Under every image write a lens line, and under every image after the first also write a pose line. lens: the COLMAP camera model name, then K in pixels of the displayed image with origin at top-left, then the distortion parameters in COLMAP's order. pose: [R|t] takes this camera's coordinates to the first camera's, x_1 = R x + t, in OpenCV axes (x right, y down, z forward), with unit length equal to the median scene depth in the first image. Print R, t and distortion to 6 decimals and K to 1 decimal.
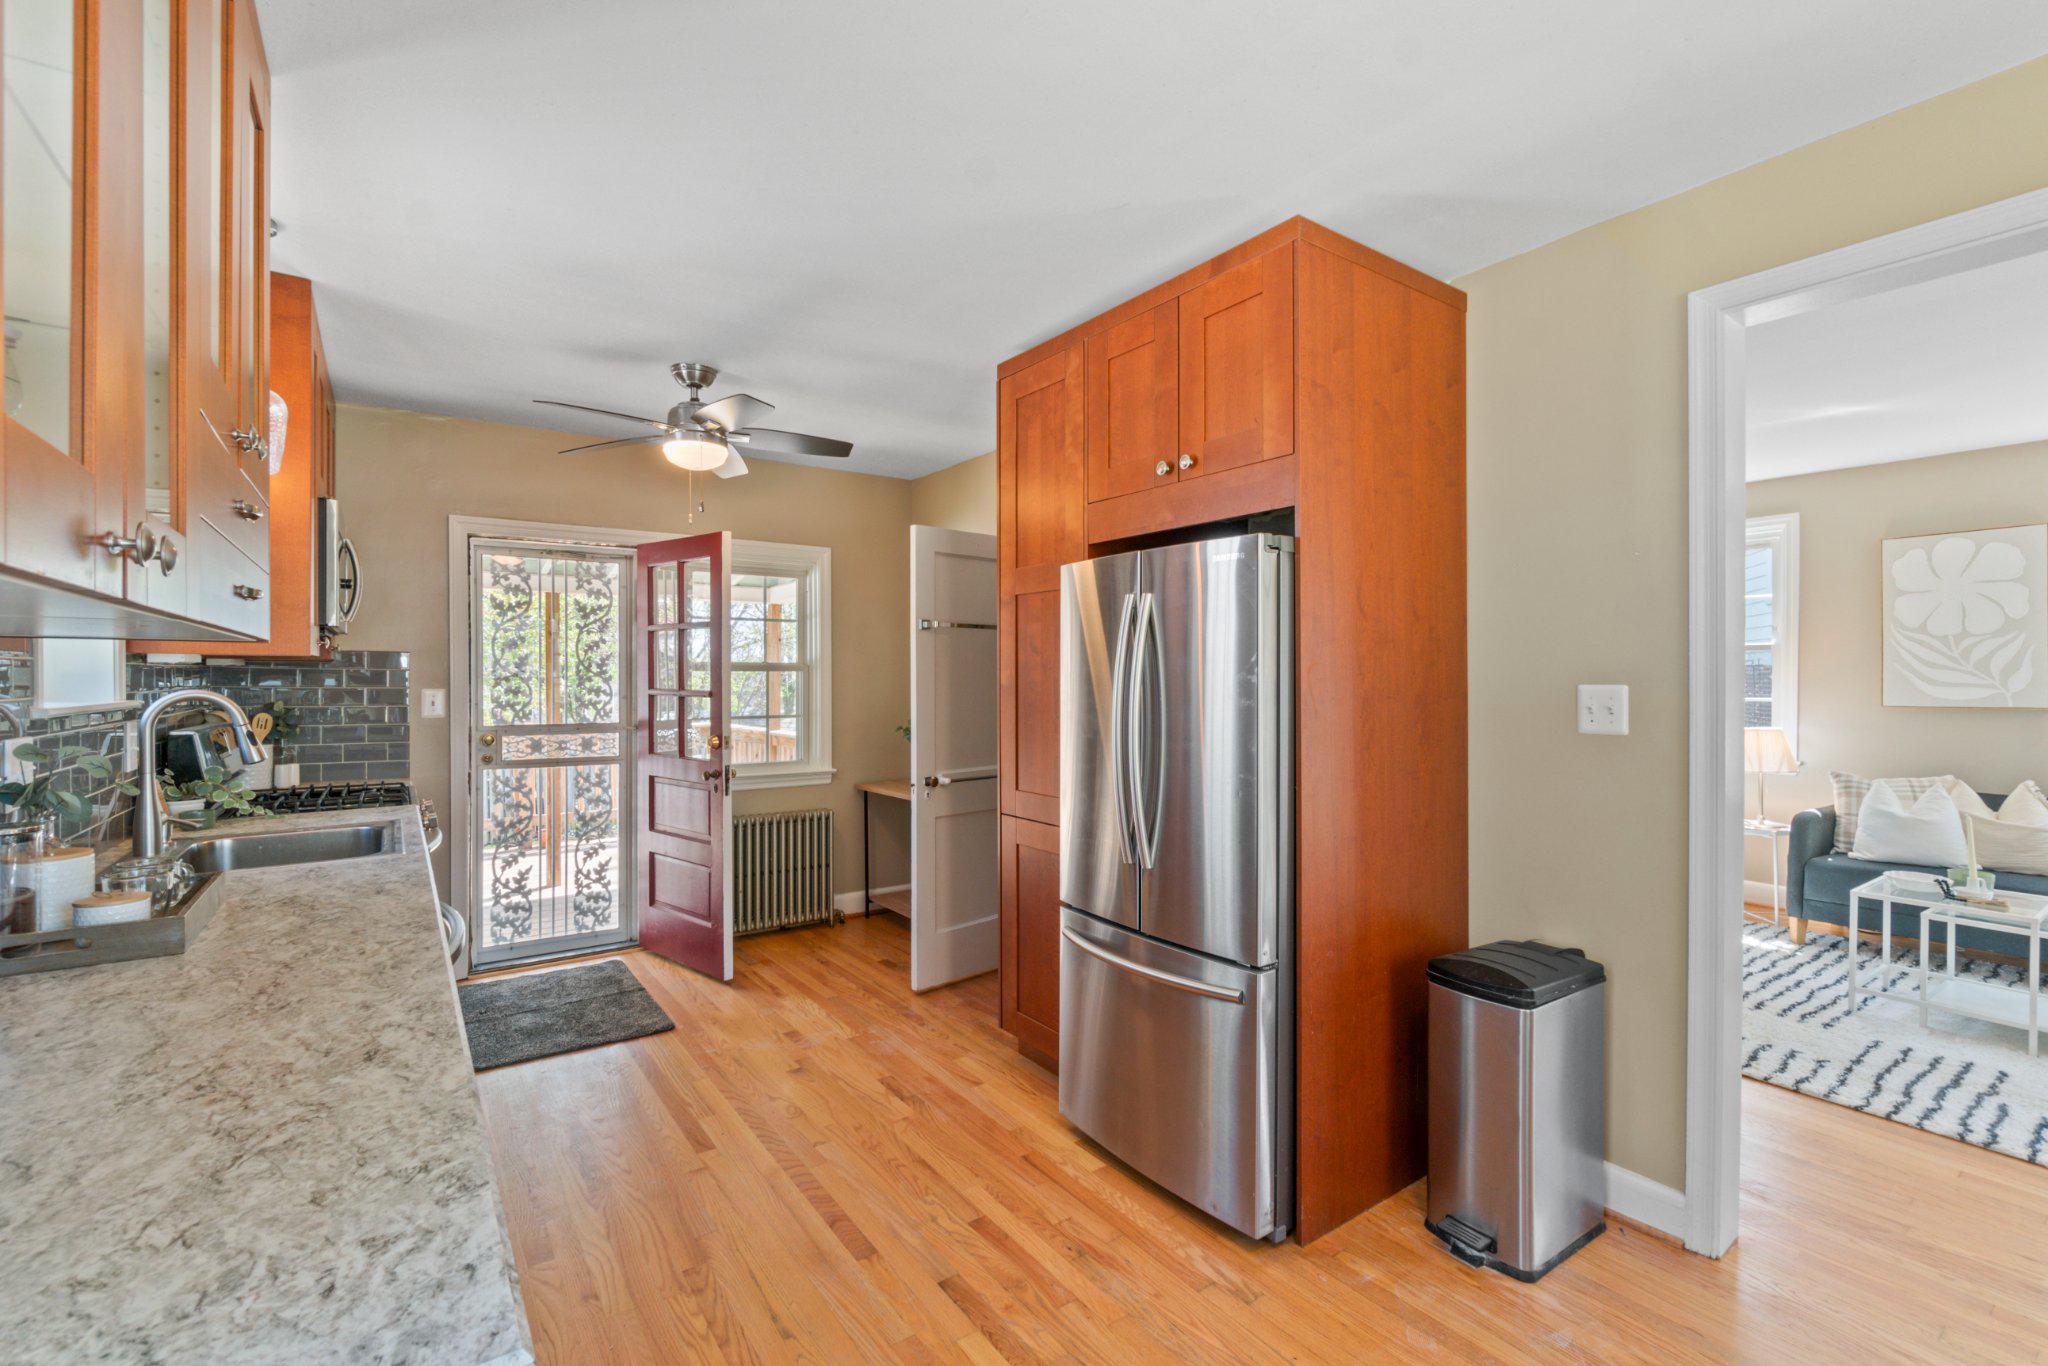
lens RADIAL K [[891.1, 0, 1024.0], [0, 891.1, 683.0], [0, 0, 1]] dist [0.000308, 0.000342]
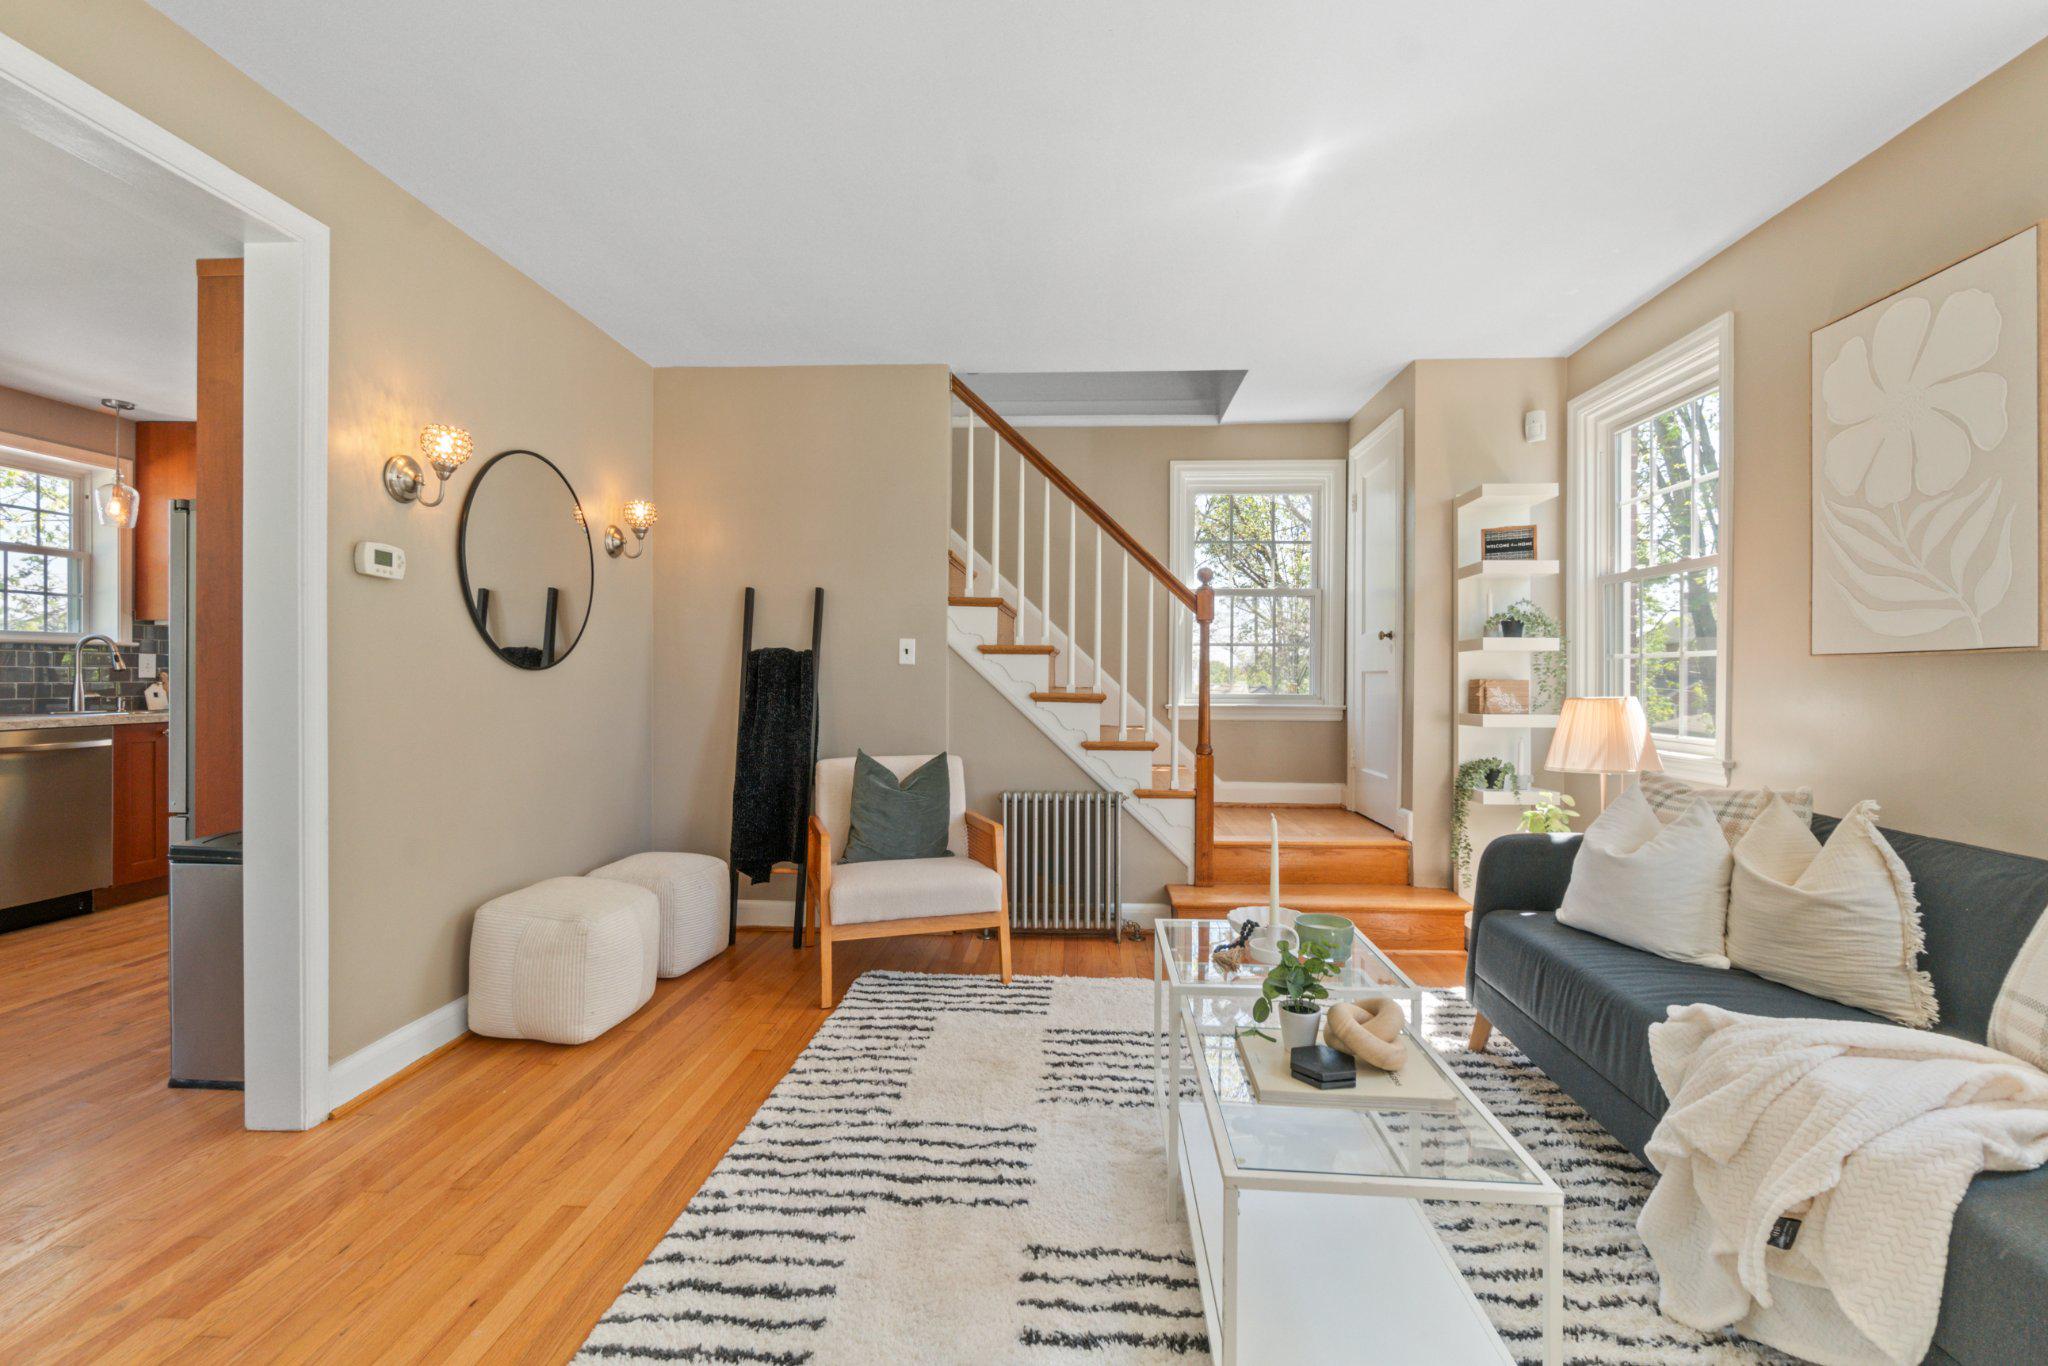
lens RADIAL K [[893.8, 0, 1033.7], [0, 893.8, 677.9], [0, 0, 1]] dist [-0.004985, -0.000479]
pose [[0.786271, 0.004129, -0.617868, 1.120679], [-0.007934, 0.999963, -0.003414, 0.053677], [0.617831, 0.007587, 0.786275, 0.385274]]
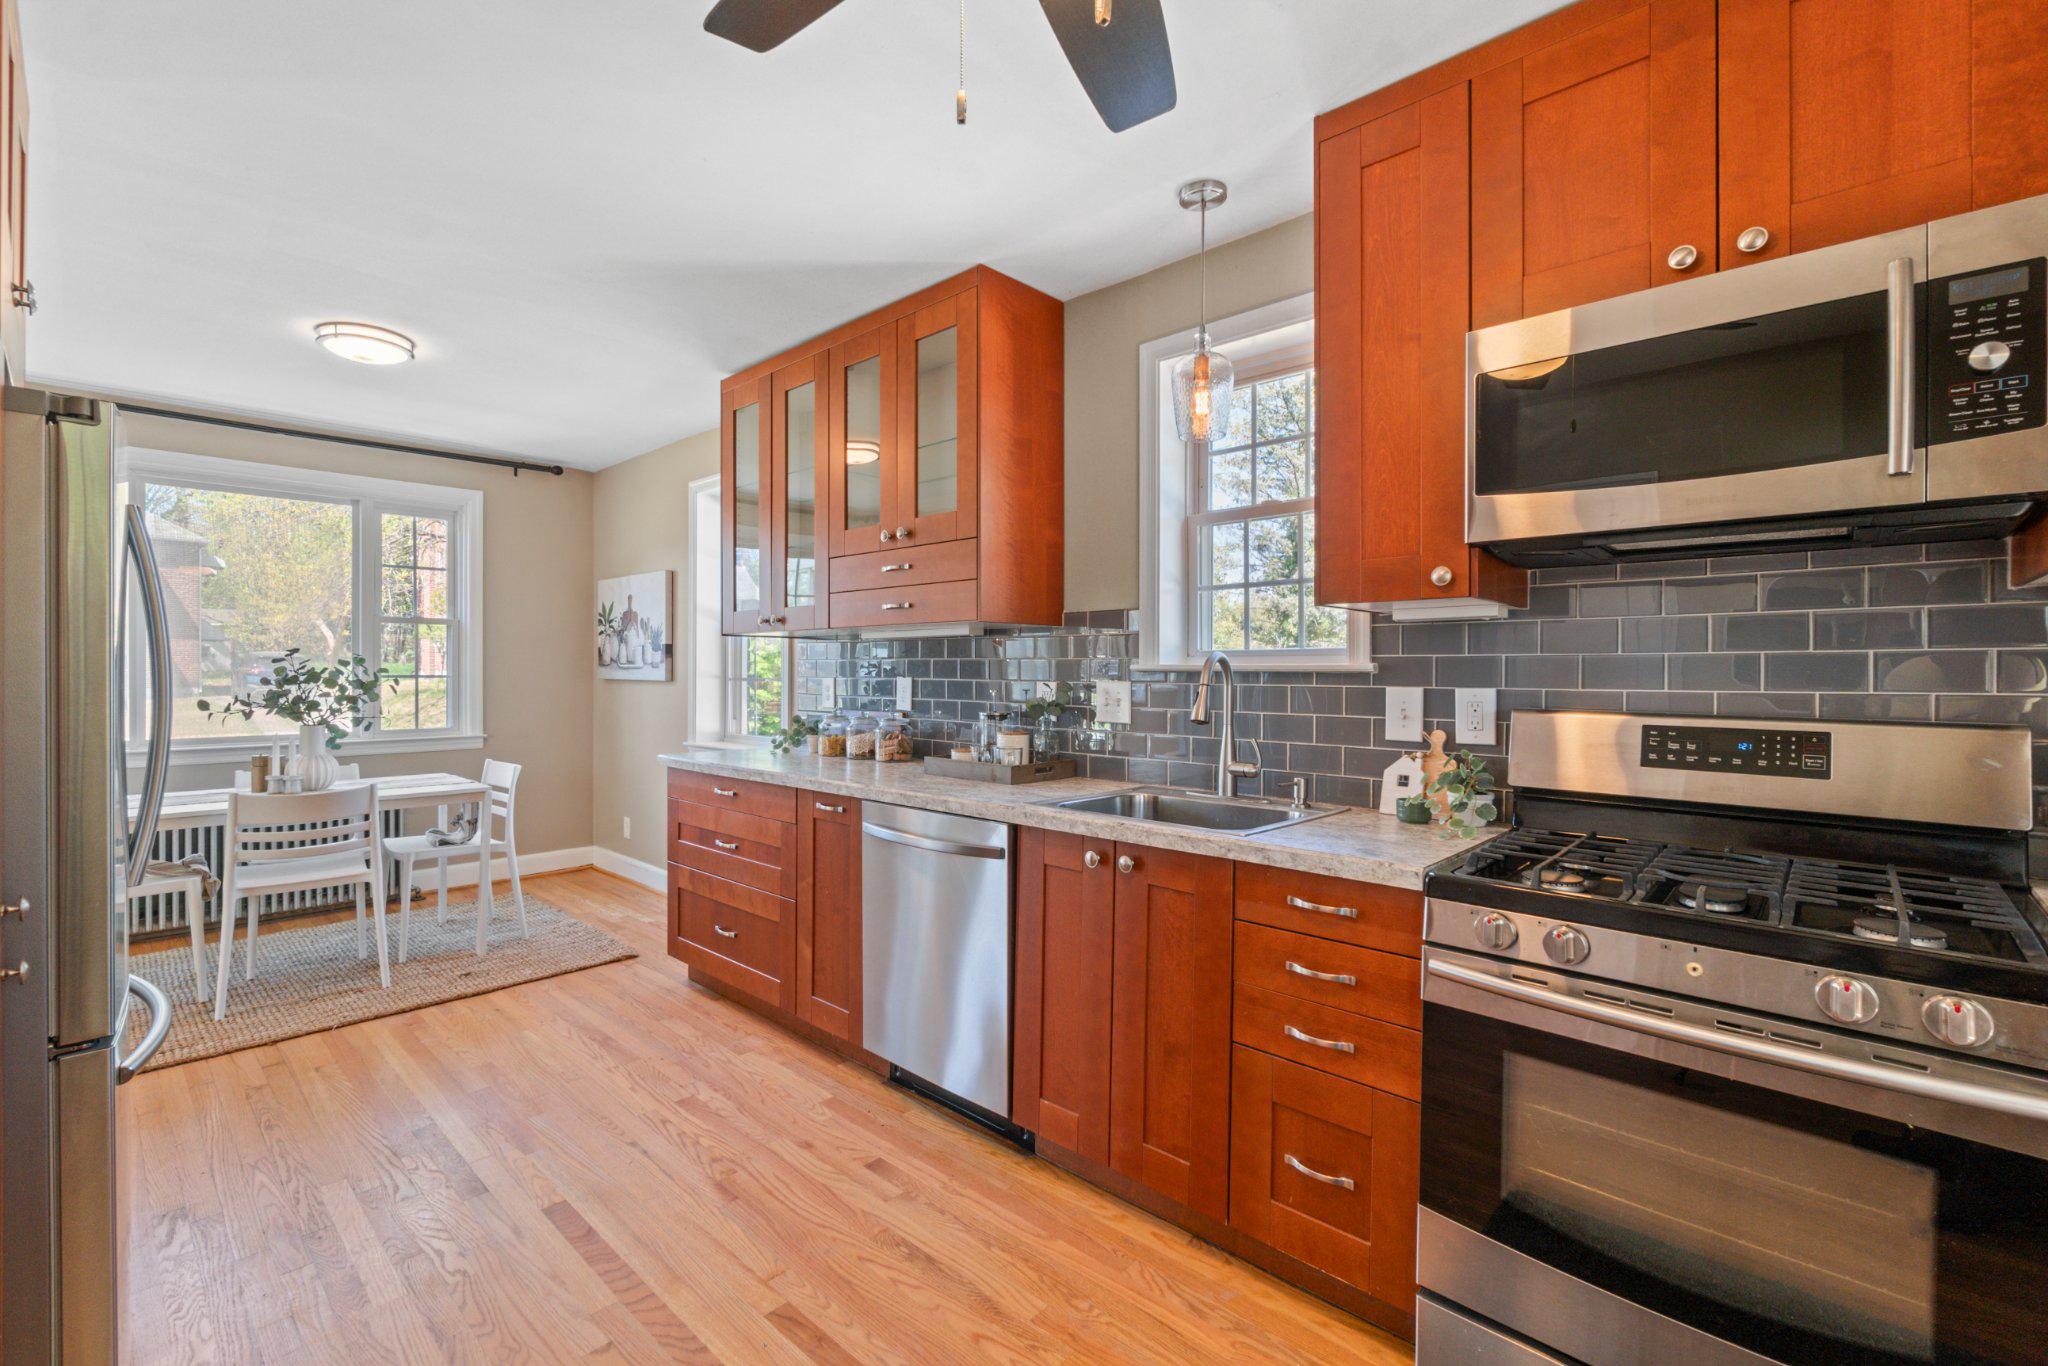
lens RADIAL K [[882.0, 0, 1014.2], [0, 882.0, 671.1], [0, 0, 1]] dist [-0.003493, -0.000238]
pose [[-0.979694, -0.004911, -0.200436, -0.250987], [-0.006376, 0.999957, 0.006663, 0.014147], [0.200395, 0.007806, -0.979684, 1.078899]]
